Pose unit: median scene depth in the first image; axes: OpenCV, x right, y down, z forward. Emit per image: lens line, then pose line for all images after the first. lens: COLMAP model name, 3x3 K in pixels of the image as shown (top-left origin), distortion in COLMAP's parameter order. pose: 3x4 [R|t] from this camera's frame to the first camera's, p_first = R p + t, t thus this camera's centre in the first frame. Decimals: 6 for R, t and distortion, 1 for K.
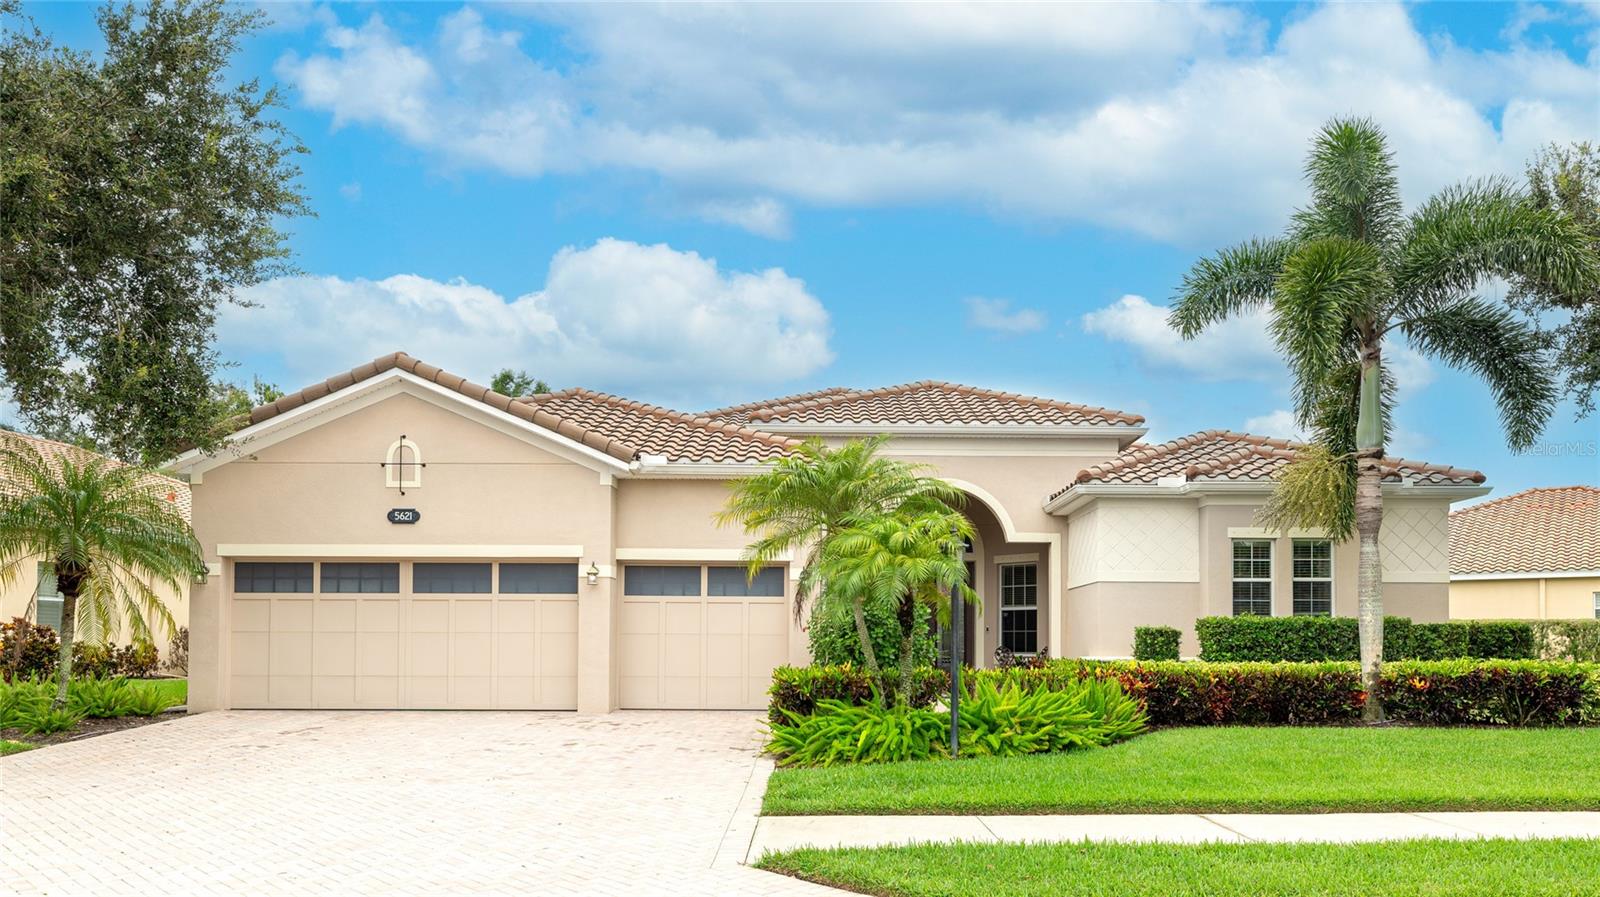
lens RADIAL K [[1131.9, 0, 800.0], [0, 1131.9, 444.9], [0, 0, 1]] dist [0.010122, -0.003732]
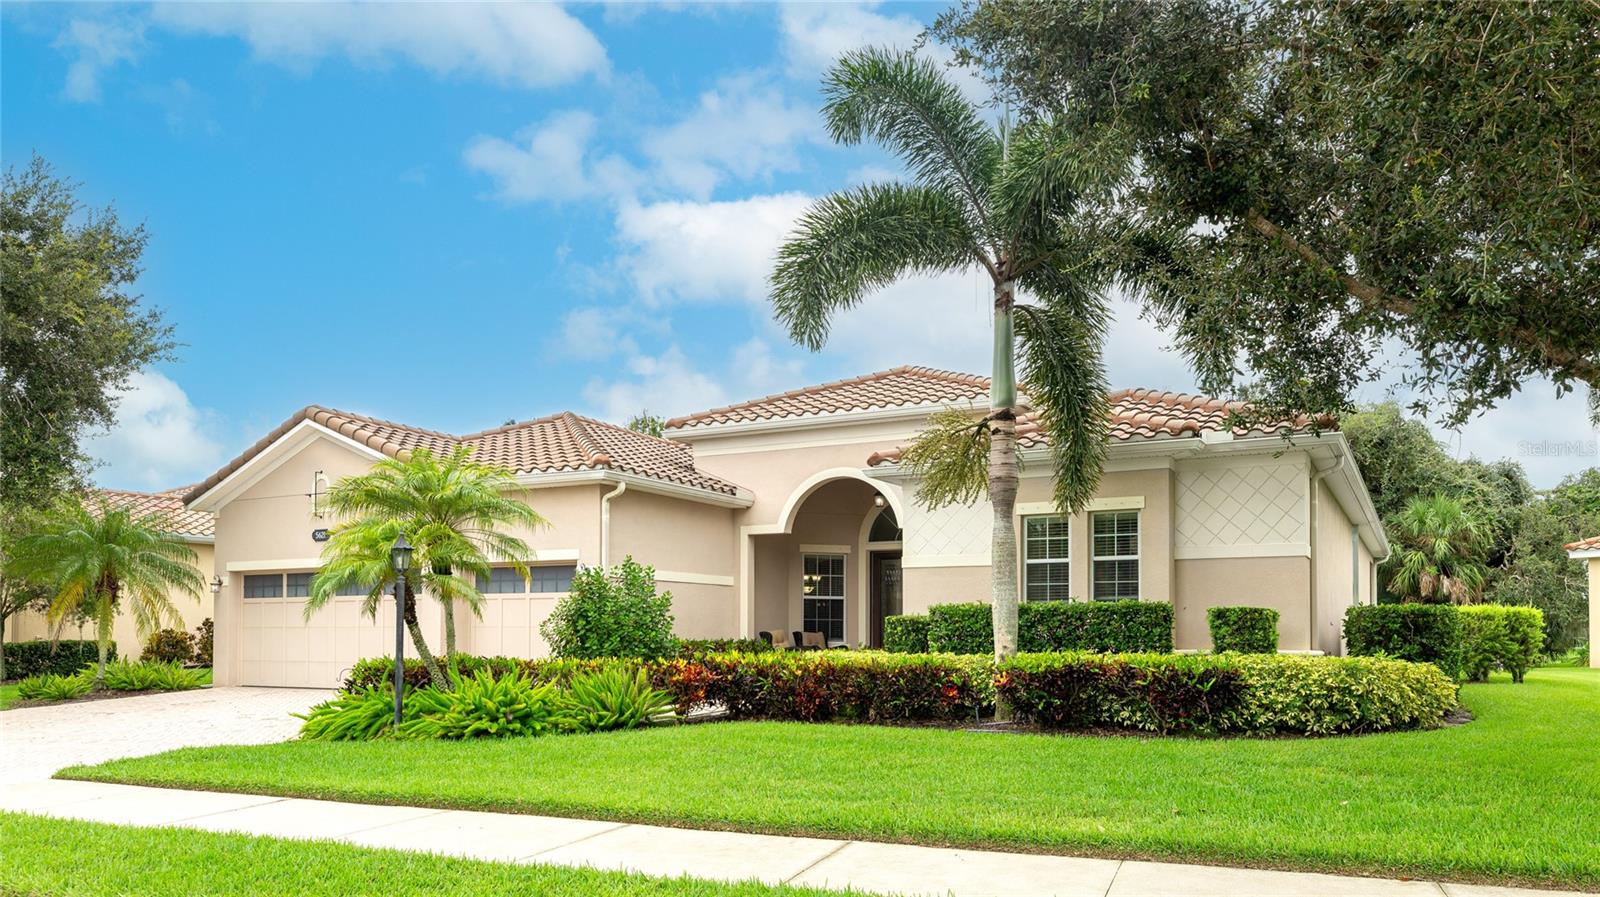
lens RADIAL K [[1092.0, 0, 800.2], [0, 1092.0, 452.6], [0, 0, 1]] dist [0.007413, 0.001036]
pose [[0.882616, -0.080652, -0.463124, 0.635752], [0.086678, 0.996202, -0.008298, 0.025181], [0.462034, -0.032819, 0.886255, 0.156933]]
